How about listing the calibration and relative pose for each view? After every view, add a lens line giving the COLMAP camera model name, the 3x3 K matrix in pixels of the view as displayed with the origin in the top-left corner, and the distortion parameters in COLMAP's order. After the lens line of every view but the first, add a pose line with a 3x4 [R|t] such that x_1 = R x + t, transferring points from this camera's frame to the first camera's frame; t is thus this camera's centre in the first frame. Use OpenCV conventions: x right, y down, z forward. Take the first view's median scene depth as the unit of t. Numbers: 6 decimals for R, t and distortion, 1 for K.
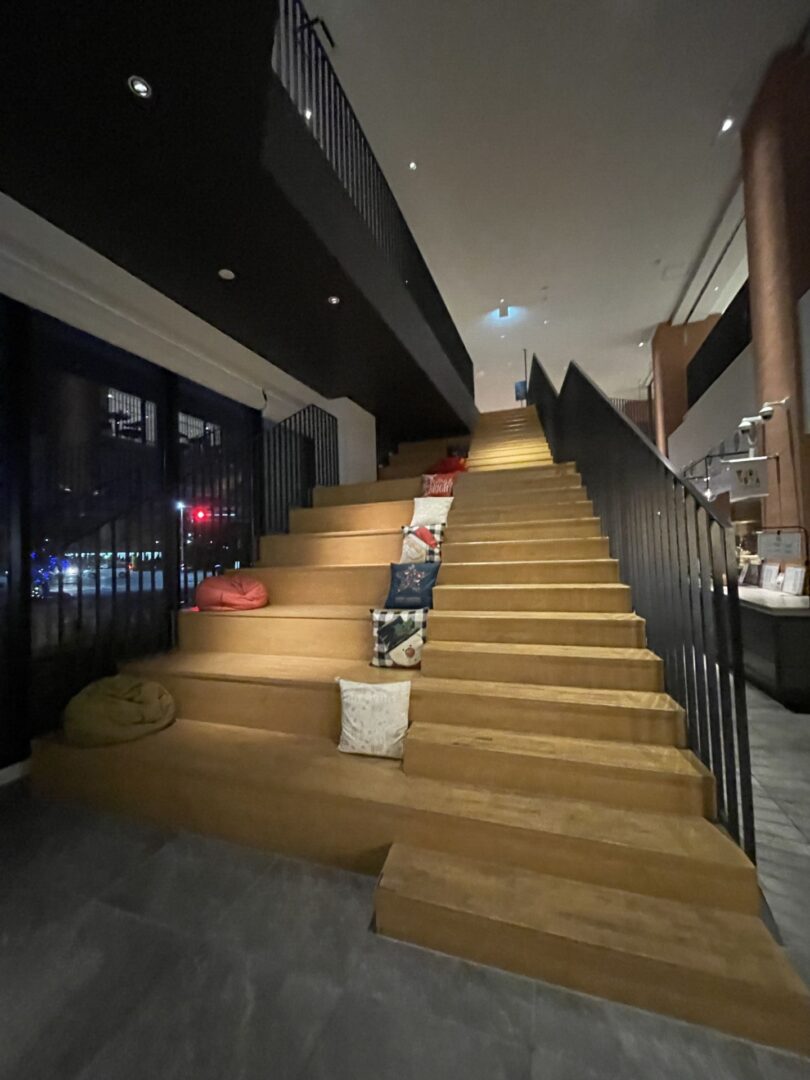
lens RADIAL K [[438.0, 0, 403.9], [0, 438.0, 538.0], [0, 0, 1]] dist [0.000717, -0.000180]
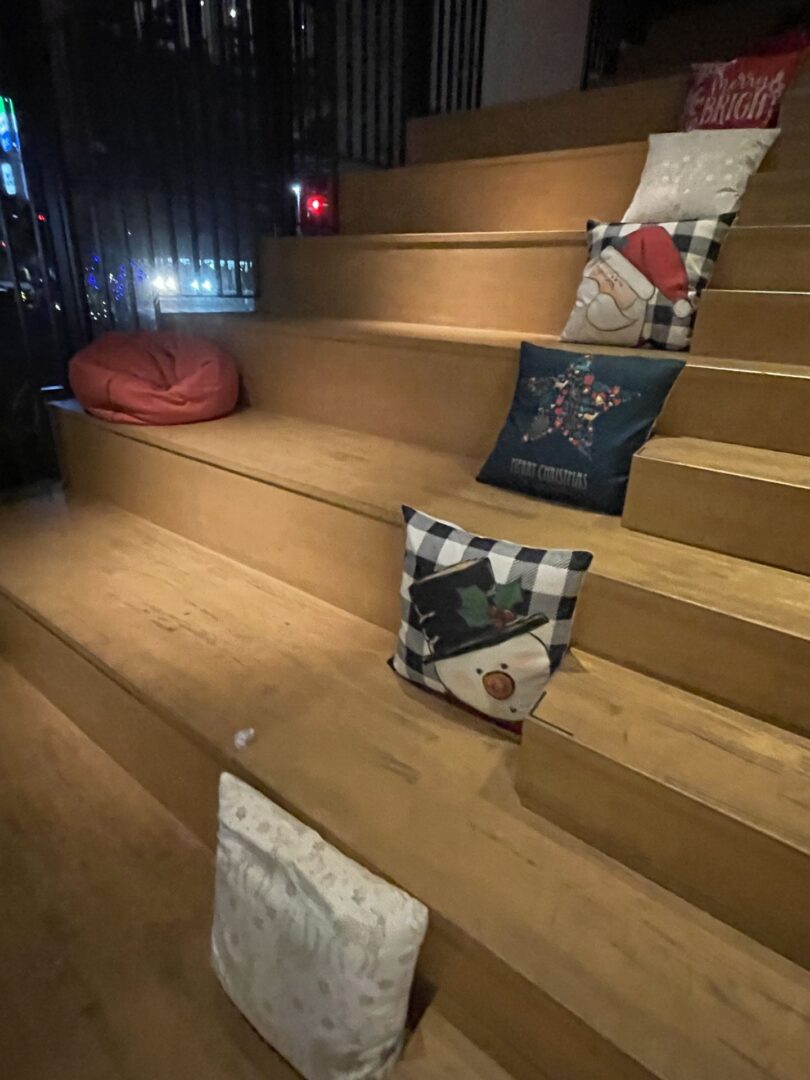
lens RADIAL K [[602.4, 0, 406.9], [0, 602.4, 542.5], [0, 0, 1]] dist [-0.004340, 0.000451]
pose [[0.945166, 0.182750, -0.270672, 0.037541], [-0.047927, 0.897424, 0.438558, -0.001093], [0.323053, -0.401538, 0.856974, 0.523823]]
